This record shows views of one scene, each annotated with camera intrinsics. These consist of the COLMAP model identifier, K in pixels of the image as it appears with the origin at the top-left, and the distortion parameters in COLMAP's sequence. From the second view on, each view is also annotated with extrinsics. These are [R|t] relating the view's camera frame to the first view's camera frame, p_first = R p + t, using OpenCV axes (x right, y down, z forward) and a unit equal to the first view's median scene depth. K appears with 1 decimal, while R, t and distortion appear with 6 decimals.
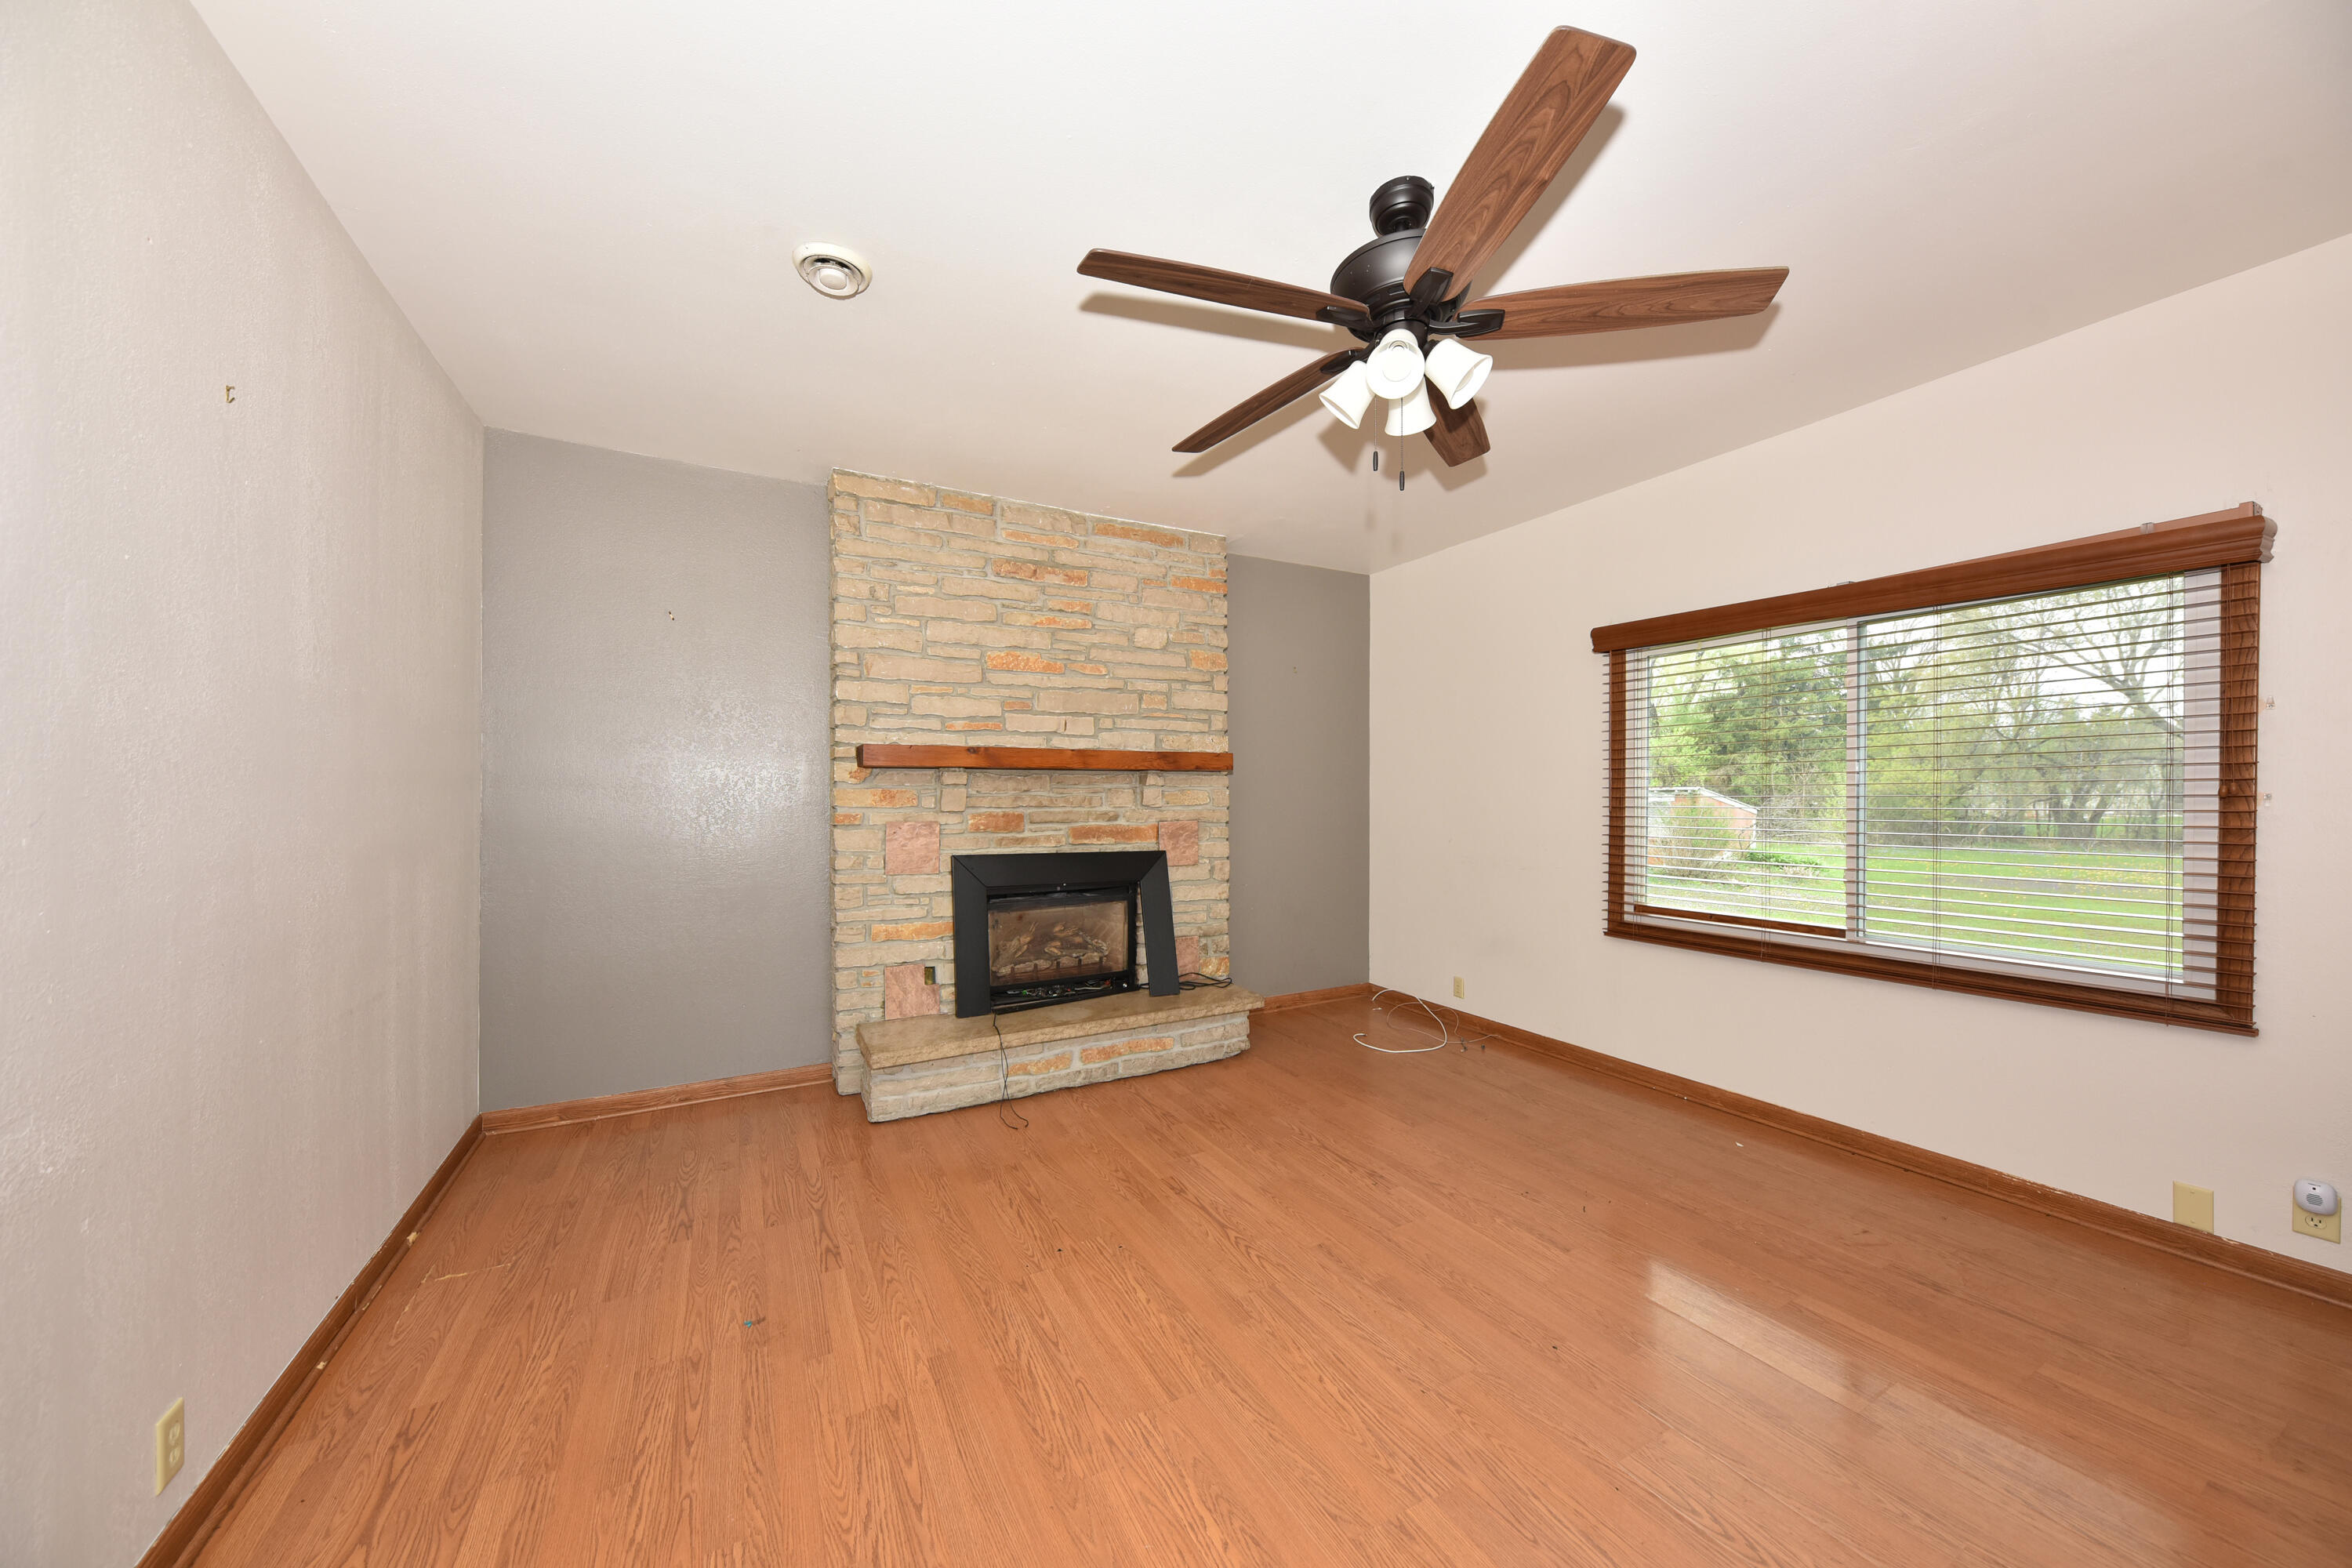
lens RADIAL K [[809.3, 0, 1181.8], [0, 809.3, 793.5], [0, 0, 1]] dist [0.010507, -0.009205]
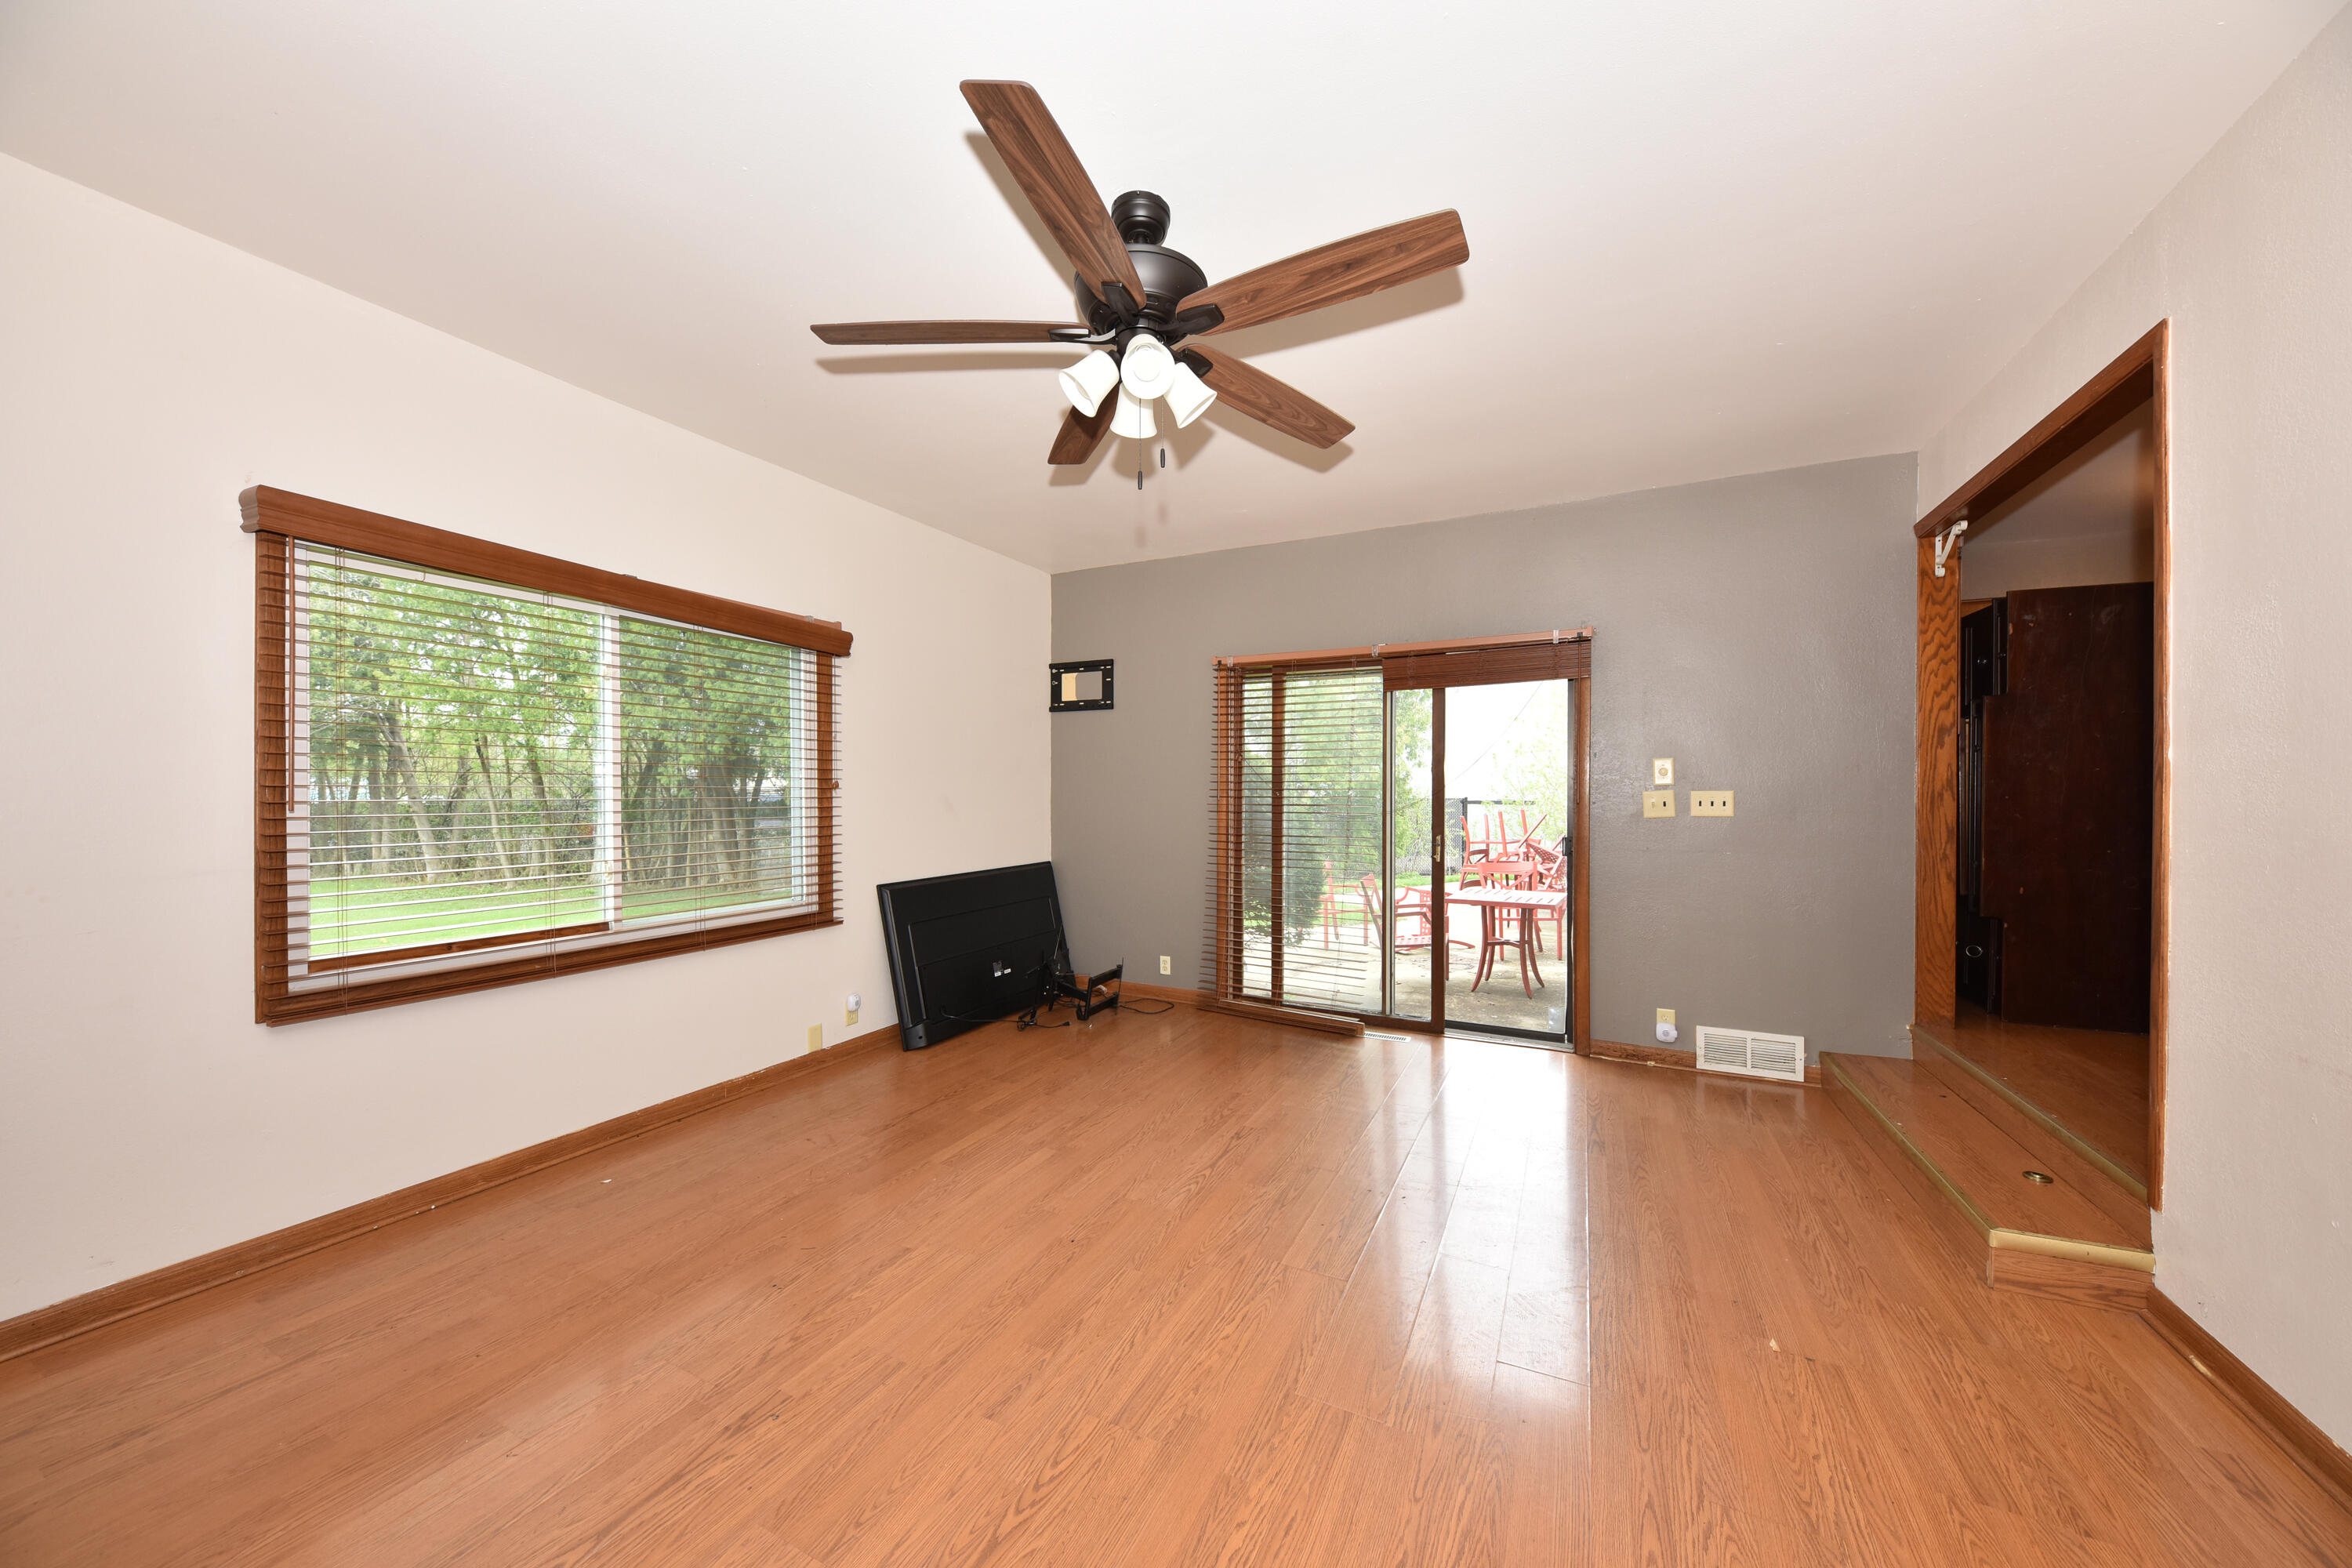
lens RADIAL K [[809.3, 0, 1181.8], [0, 809.3, 793.5], [0, 0, 1]] dist [0.010507, -0.009205]
pose [[-0.575875, 0.003777, 0.817529, -0.442733], [0.000422, 0.999991, -0.004322, 0.018010], [-0.817538, -0.002144, -0.575871, 1.120414]]
